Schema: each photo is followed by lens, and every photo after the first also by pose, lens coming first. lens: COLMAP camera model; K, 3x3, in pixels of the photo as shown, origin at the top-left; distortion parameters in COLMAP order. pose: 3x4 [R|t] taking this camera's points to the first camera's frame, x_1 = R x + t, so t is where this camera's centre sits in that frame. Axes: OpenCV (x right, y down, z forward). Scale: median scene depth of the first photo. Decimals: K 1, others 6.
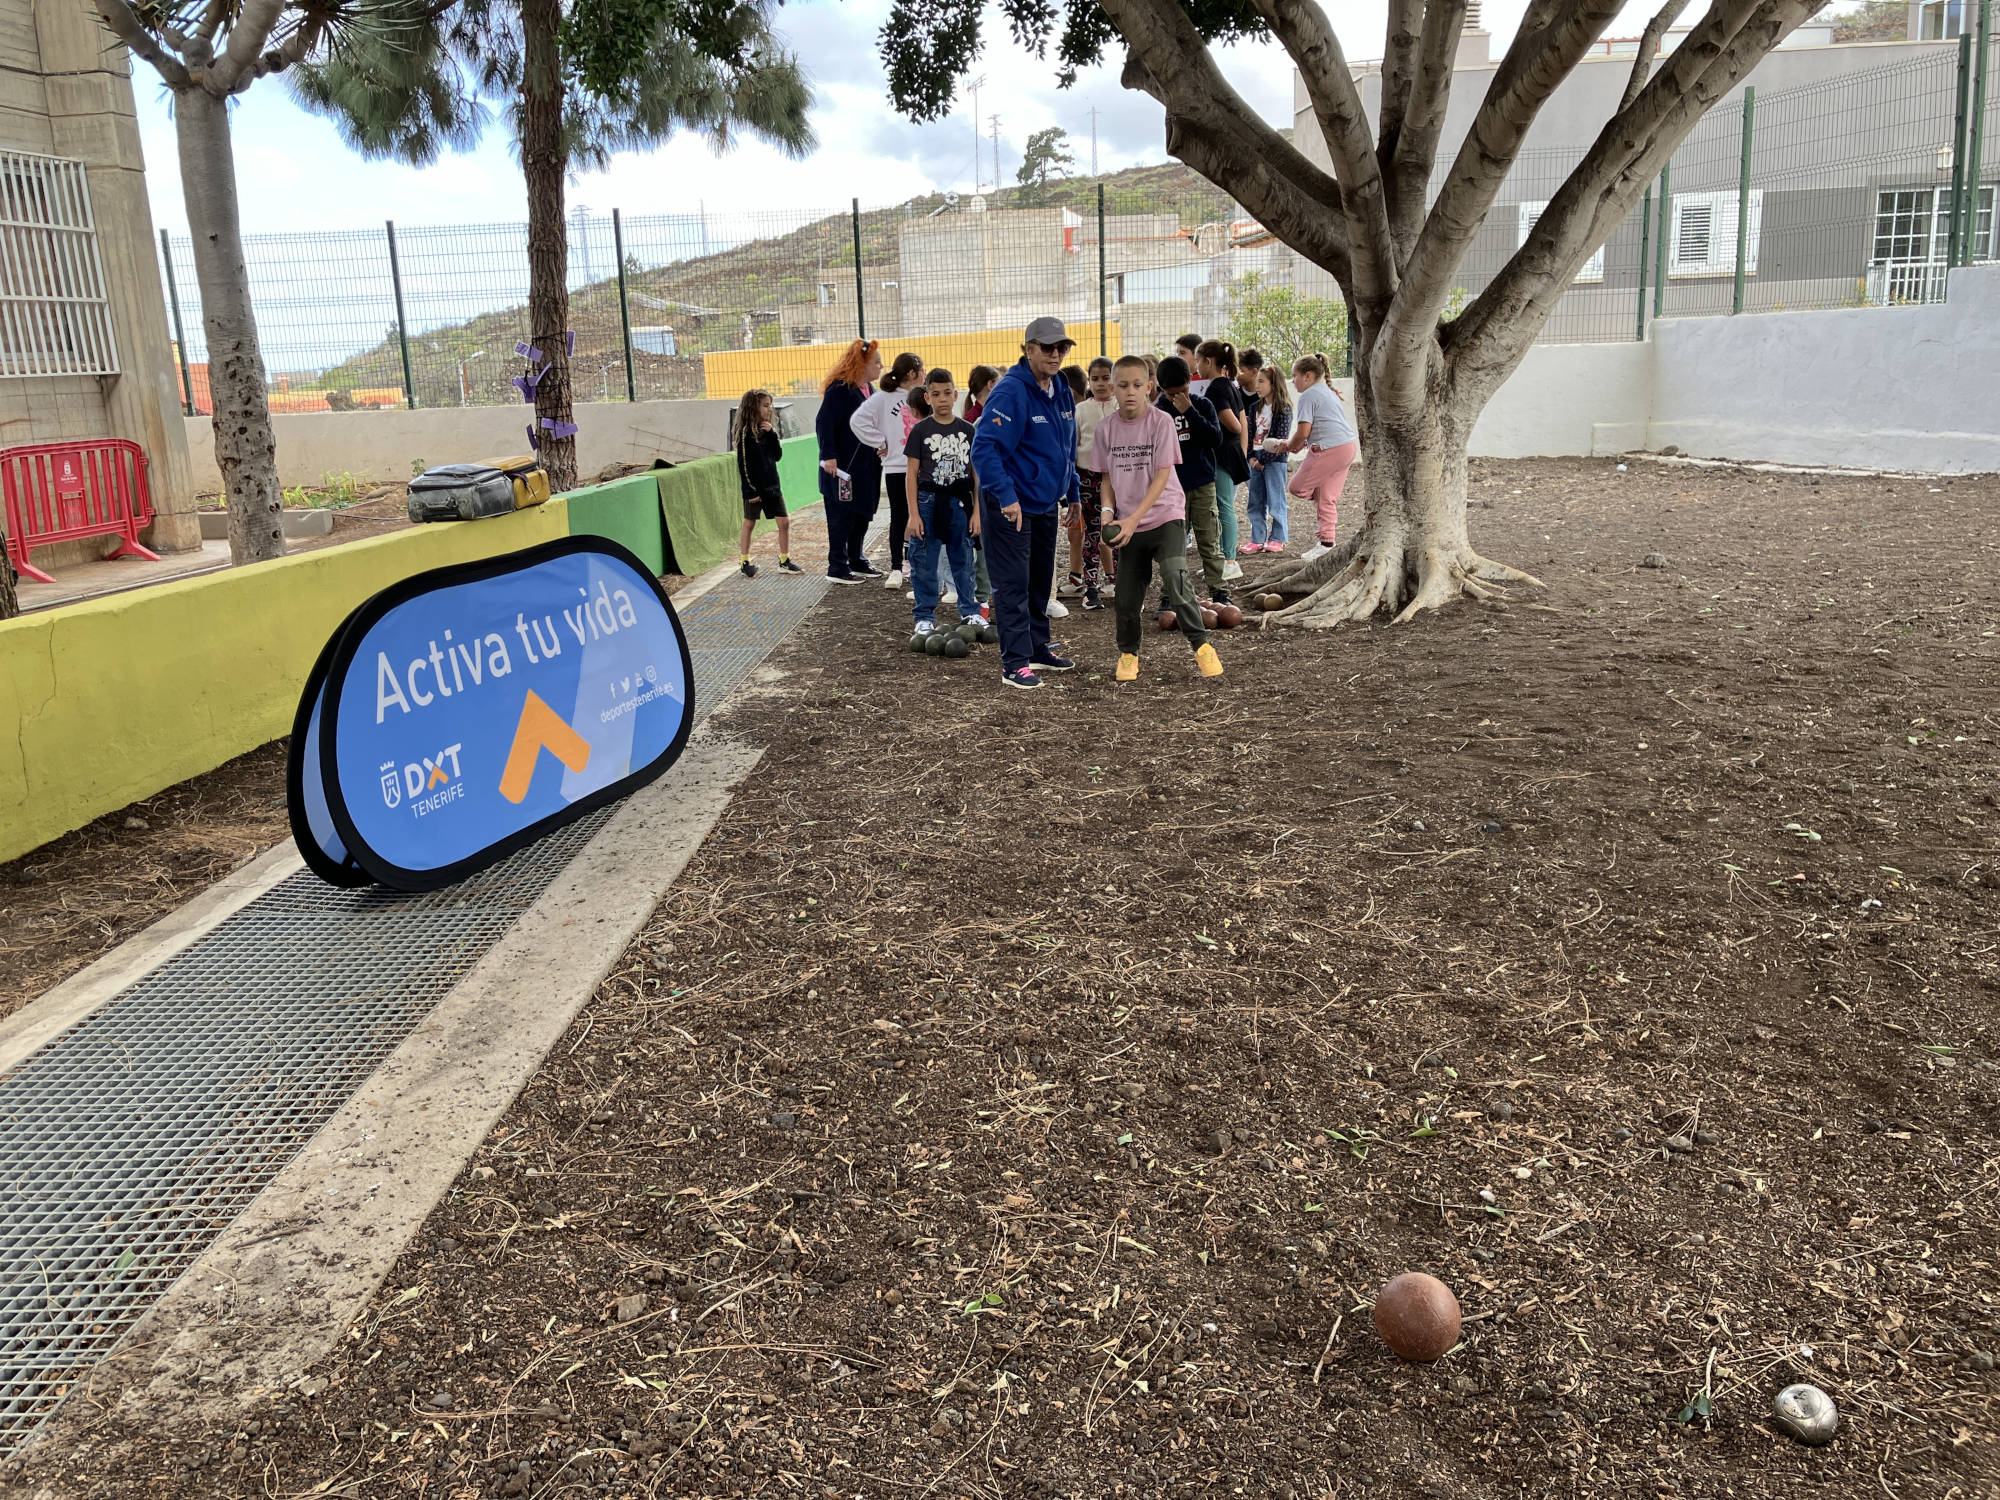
lens RADIAL K [[1602.0, 0, 1021.6], [0, 1602.0, 690.3], [0, 0, 1]] dist [0.035422, -0.023505]
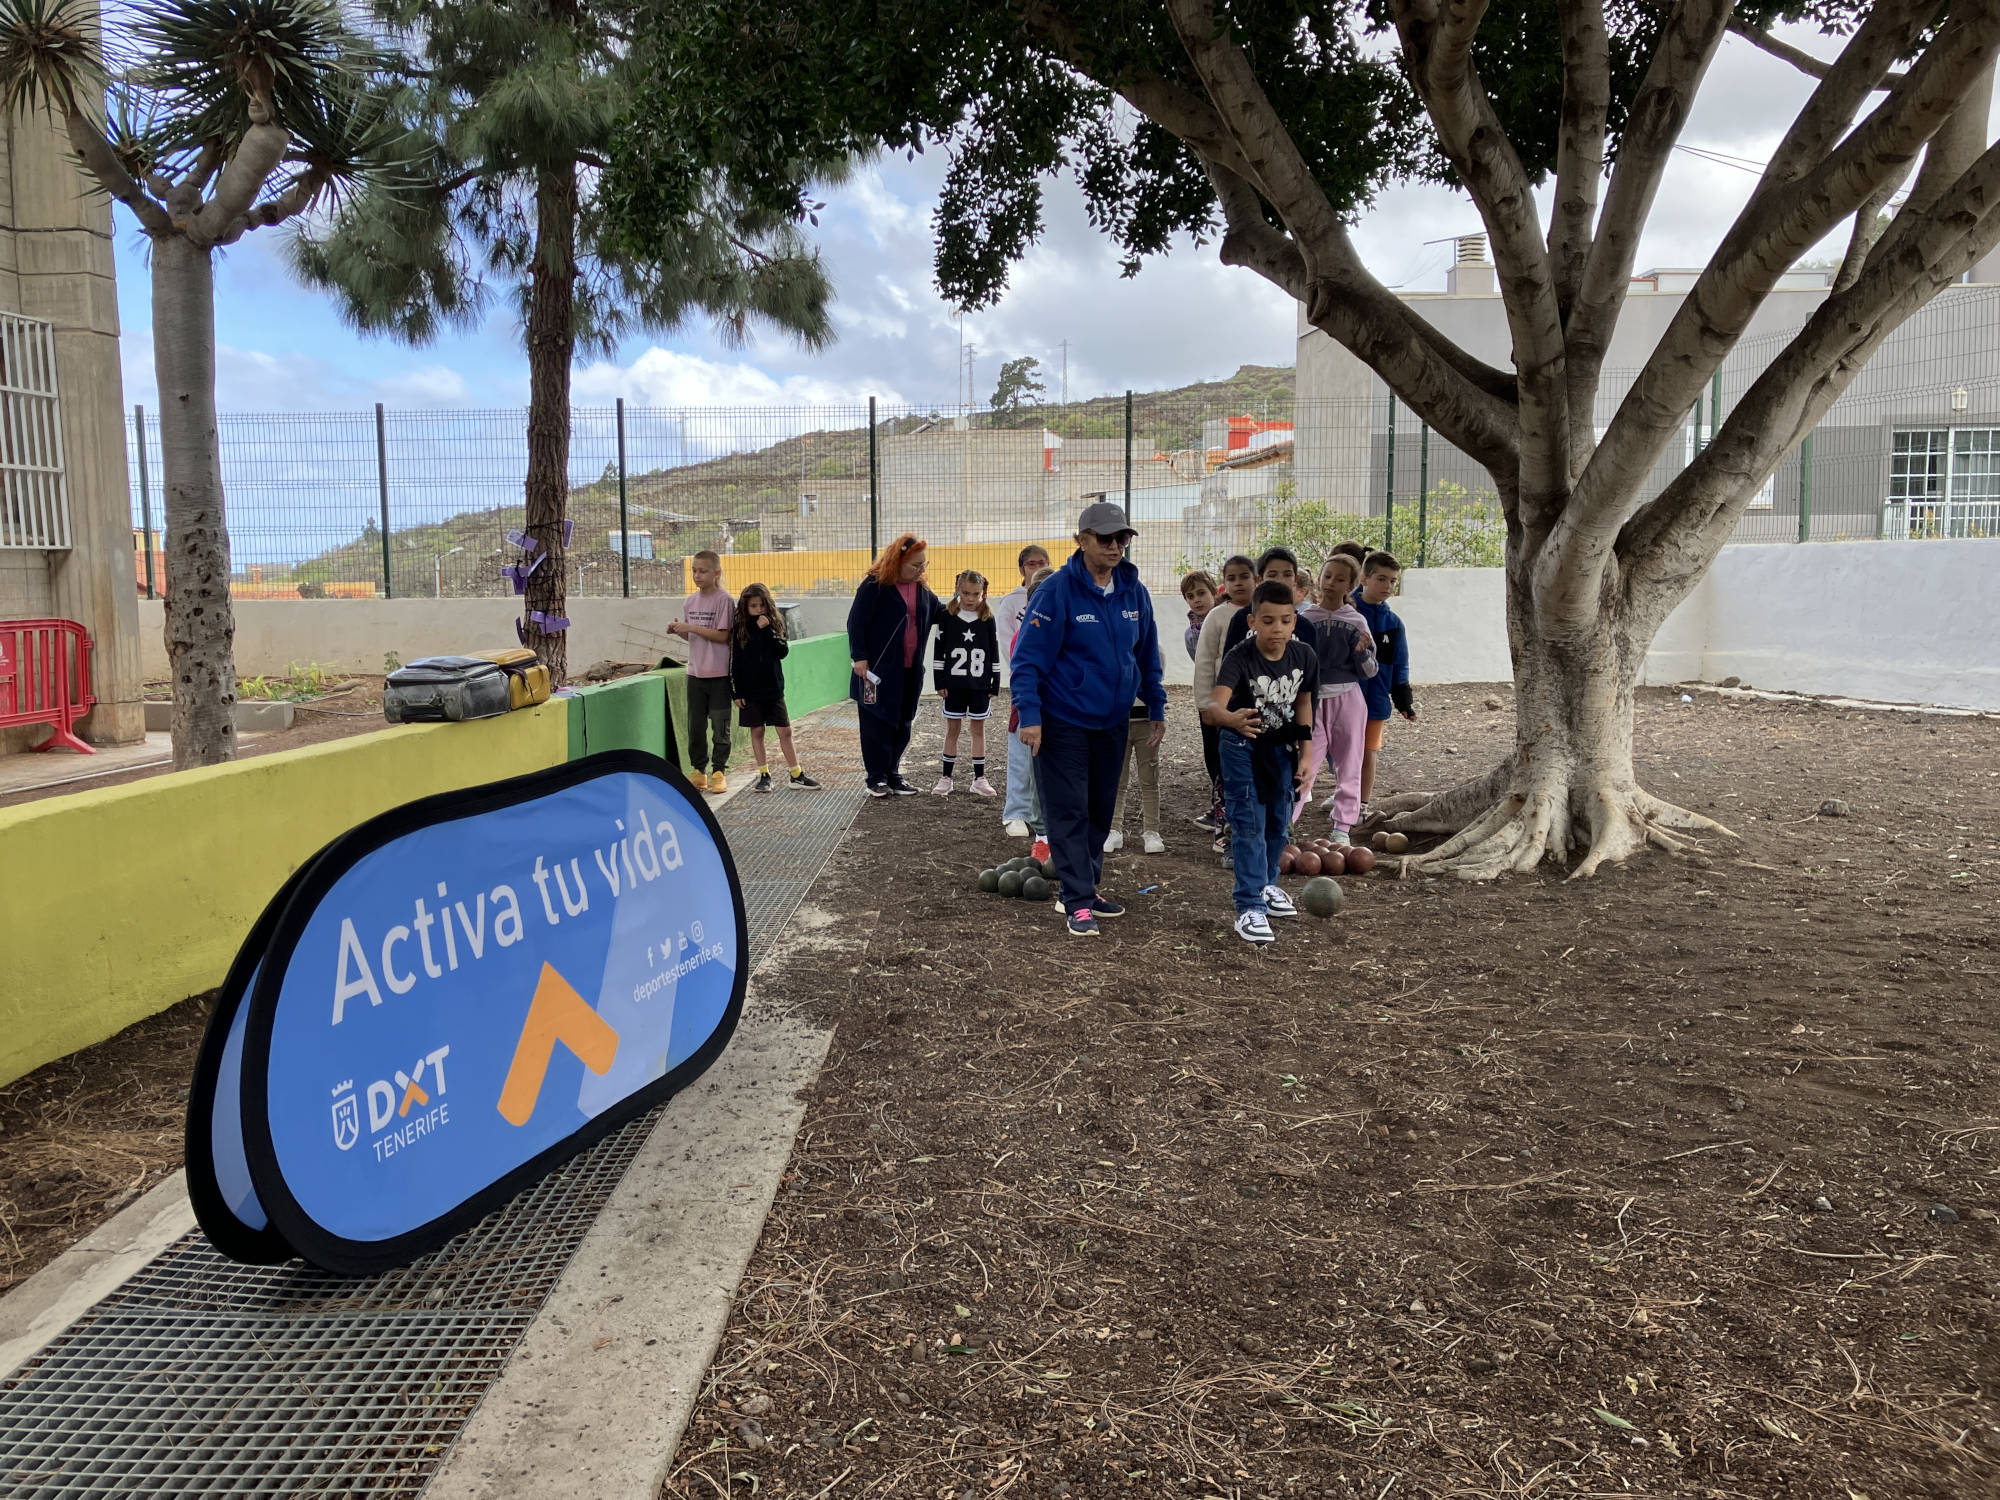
lens RADIAL K [[1602.0, 0, 1028.8], [0, 1602.0, 714.0], [0, 0, 1]] dist [0.035422, -0.023505]
pose [[0.999254, 0.029074, 0.025412, -0.083606], [-0.025928, 0.992865, -0.116390, -0.024861], [-0.028615, 0.115644, 0.992878, 0.197222]]
